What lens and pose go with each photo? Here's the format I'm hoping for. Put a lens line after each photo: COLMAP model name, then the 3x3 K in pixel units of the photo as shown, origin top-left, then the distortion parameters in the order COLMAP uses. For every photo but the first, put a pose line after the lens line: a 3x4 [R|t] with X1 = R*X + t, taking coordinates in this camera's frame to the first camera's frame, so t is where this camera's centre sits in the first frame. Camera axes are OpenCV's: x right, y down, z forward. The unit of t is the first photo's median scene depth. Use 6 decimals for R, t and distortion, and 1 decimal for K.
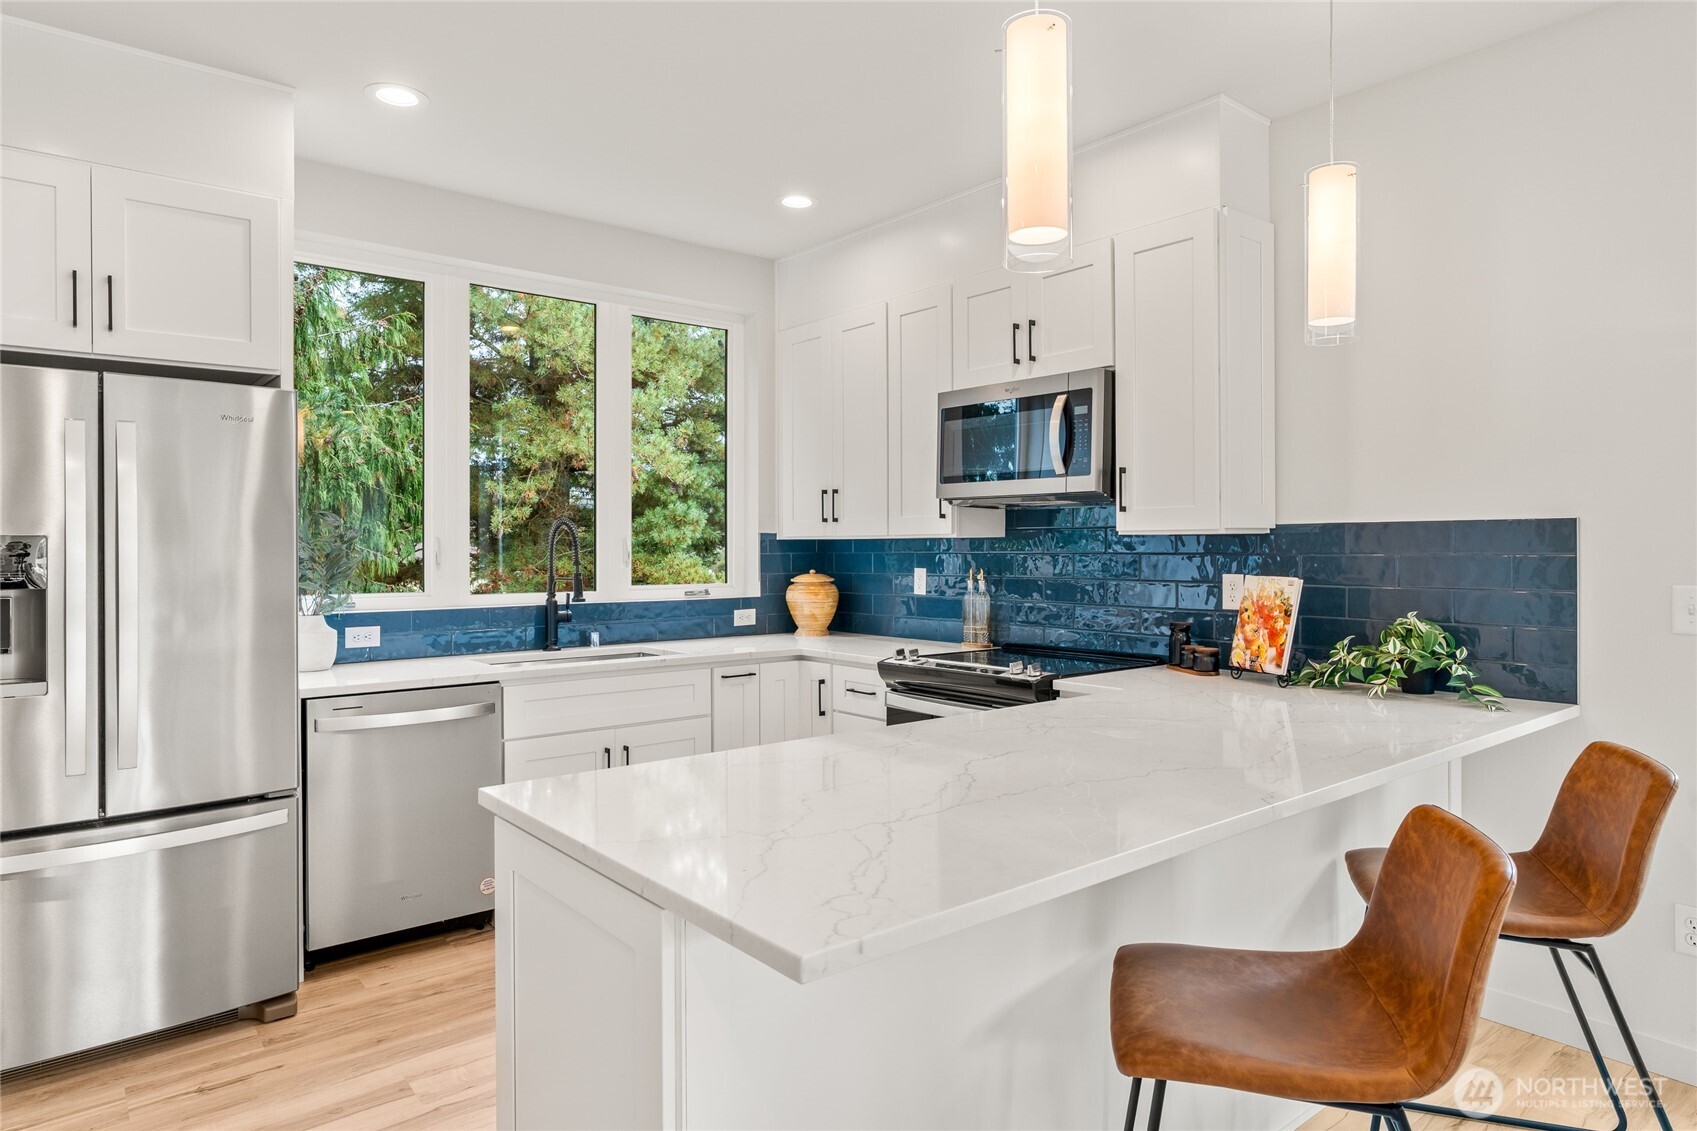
lens RADIAL K [[985.0, 0, 845.9], [0, 985.0, 560.0], [0, 0, 1]] dist [-0.008473, 0.005961]
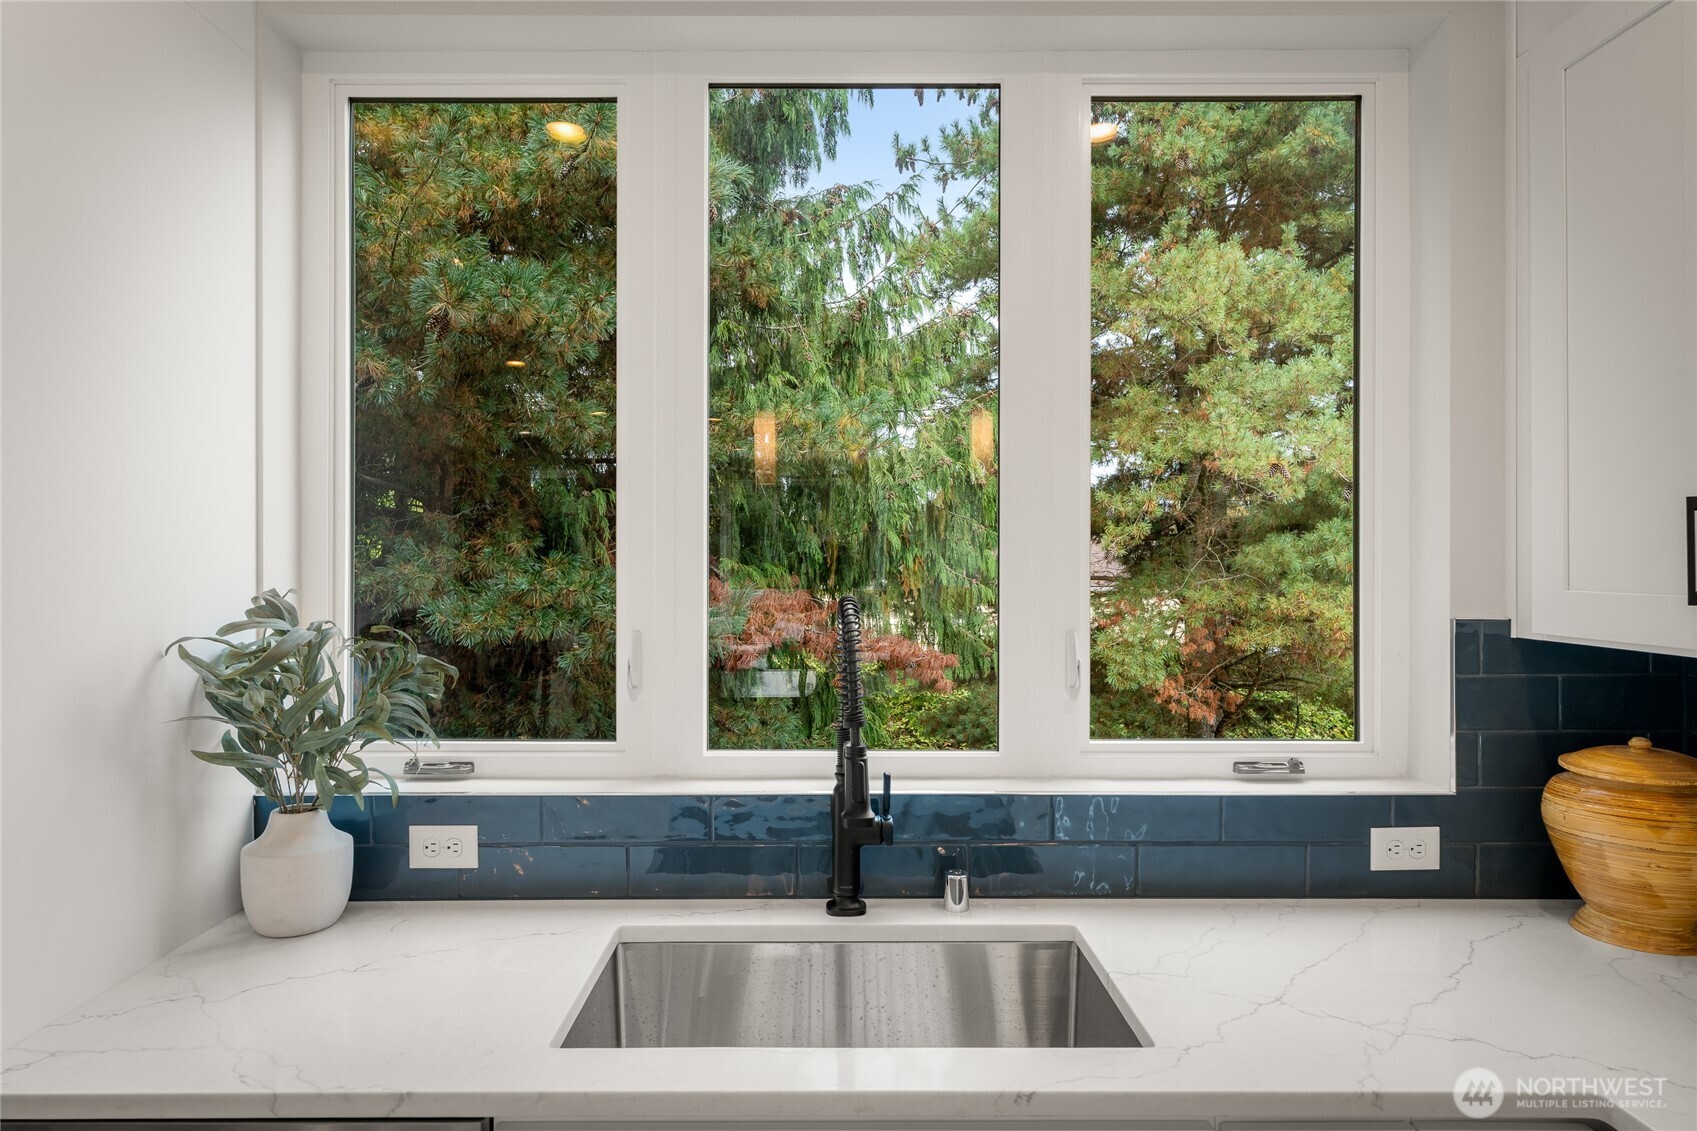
lens RADIAL K [[1039.9, 0, 777.2], [0, 1039.9, 559.8], [0, 0, 1]] dist [-0.007151, 0.000153]
pose [[0.761855, 0.003099, -0.647741, -0.034338], [-0.011496, 0.999896, -0.008737, -0.049974], [0.647646, 0.014103, 0.761811, 0.623346]]
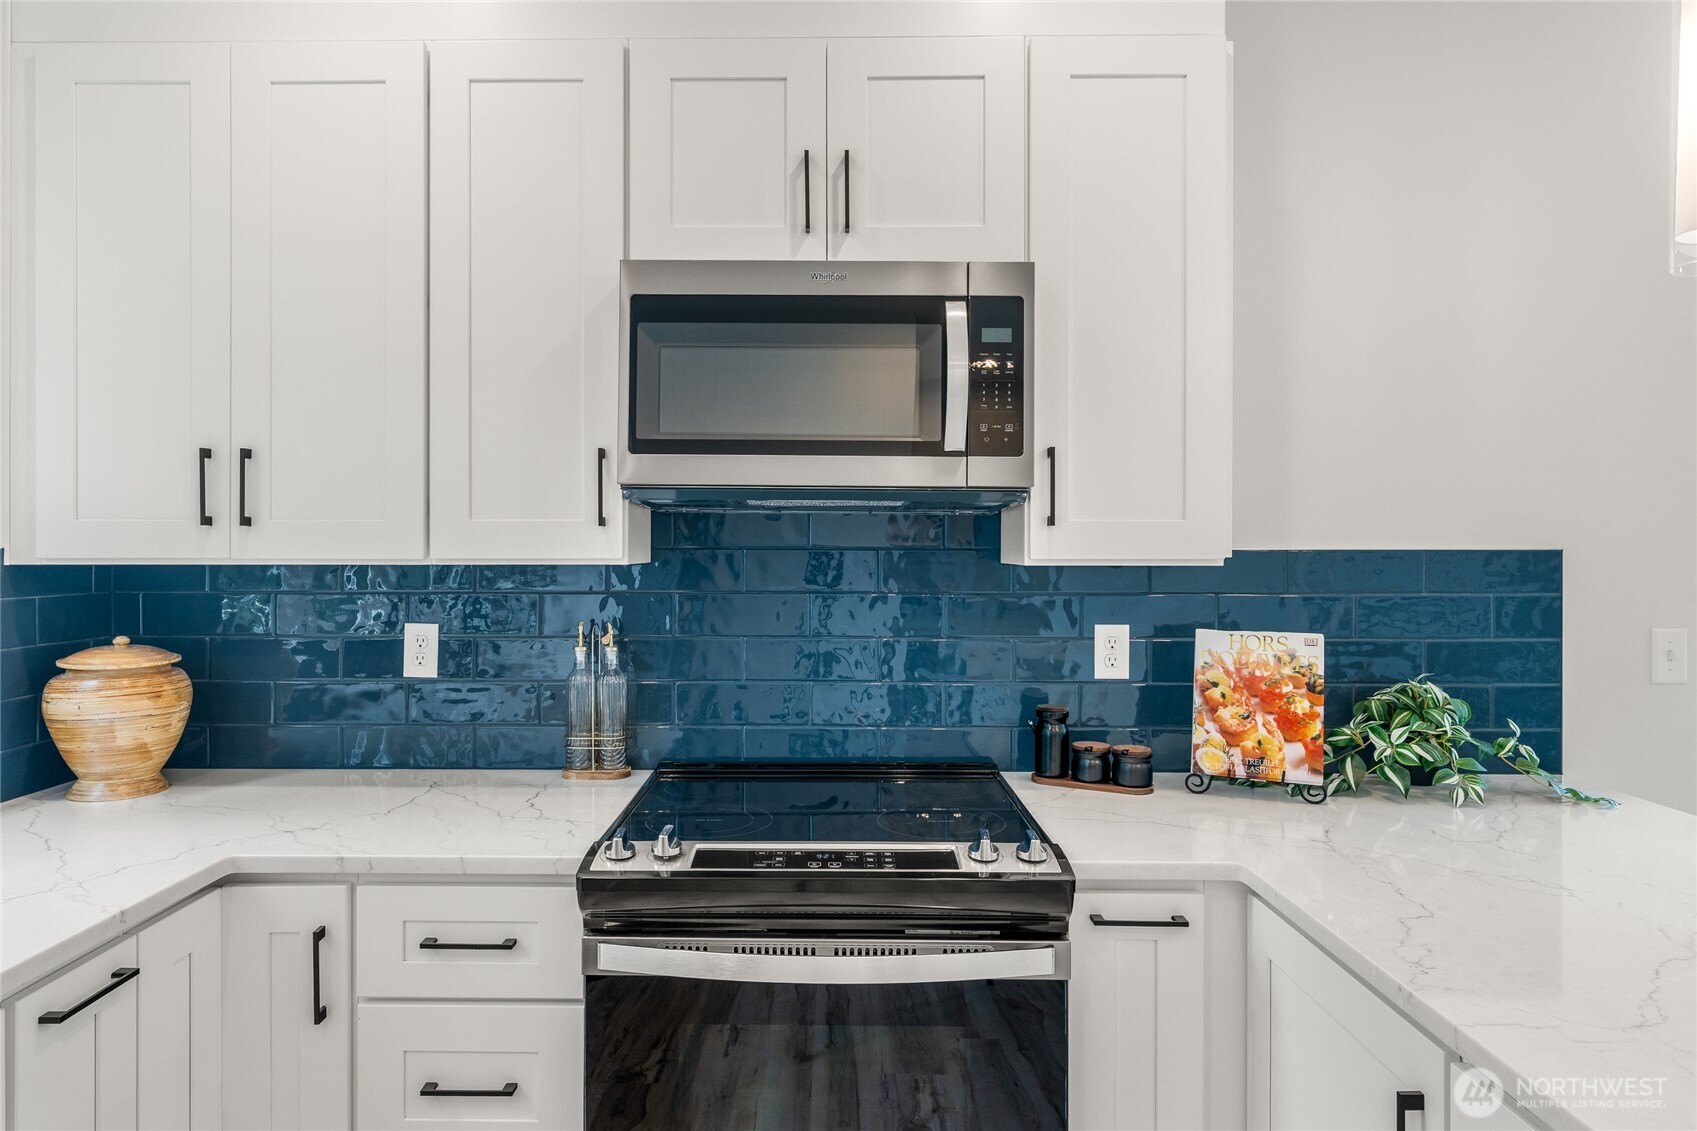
lens RADIAL K [[1032.8, 0, 838.8], [0, 1032.8, 548.7], [0, 0, 1]] dist [0.002263, -0.000679]
pose [[0.652197, 0.004029, 0.758039, -0.193427], [0.007525, 0.999902, -0.011789, -0.023121], [-0.758013, 0.013393, 0.652102, 0.545428]]
